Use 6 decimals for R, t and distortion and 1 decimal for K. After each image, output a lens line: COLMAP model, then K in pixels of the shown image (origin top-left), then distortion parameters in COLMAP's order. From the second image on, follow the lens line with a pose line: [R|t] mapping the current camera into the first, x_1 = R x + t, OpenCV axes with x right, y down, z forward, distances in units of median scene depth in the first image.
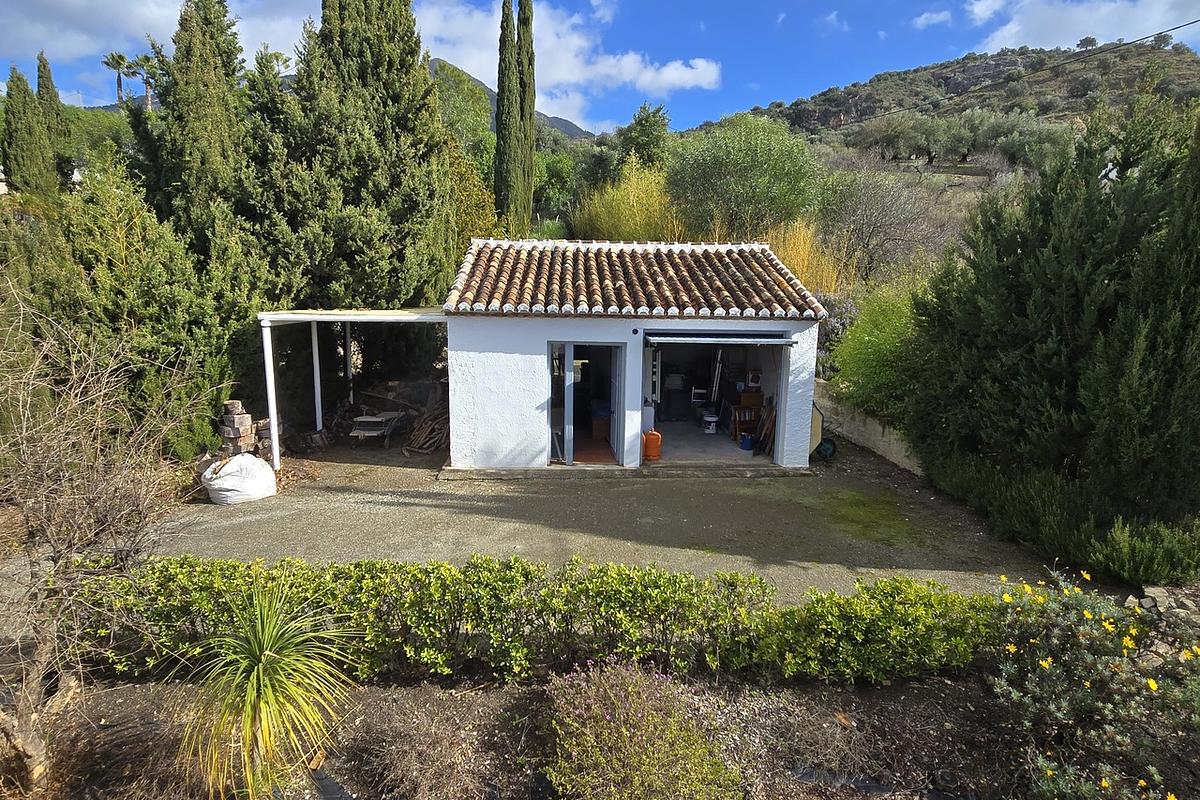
lens RADIAL K [[666.0, 0, 605.2], [0, 666.0, 402.3], [0, 0, 1]] dist [0.001814, -0.004665]
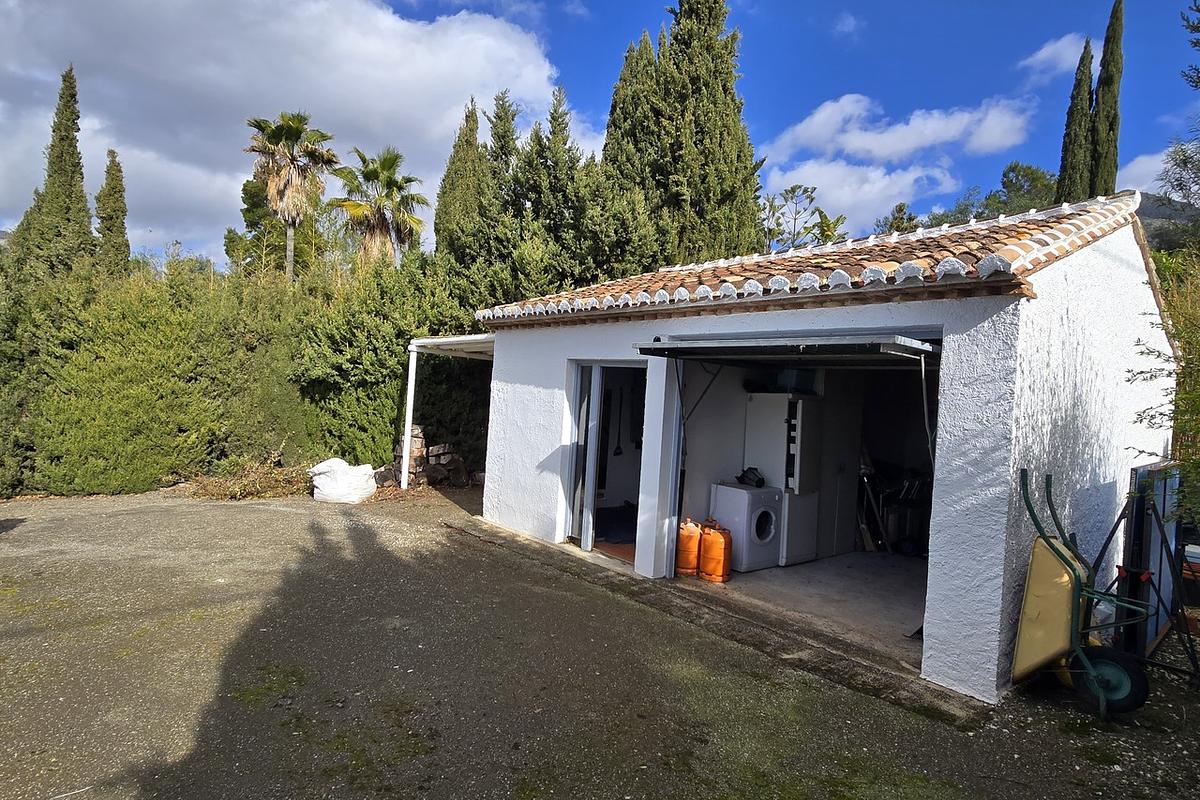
lens RADIAL K [[627.9, 0, 598.5], [0, 627.9, 401.6], [0, 0, 1]] dist [-0.001296, 0.000530]
pose [[0.603946, 0.028482, -0.796516, 0.438738], [-0.193946, 0.974574, -0.112207, 0.018216], [0.773068, 0.222248, 0.594115, 0.600235]]
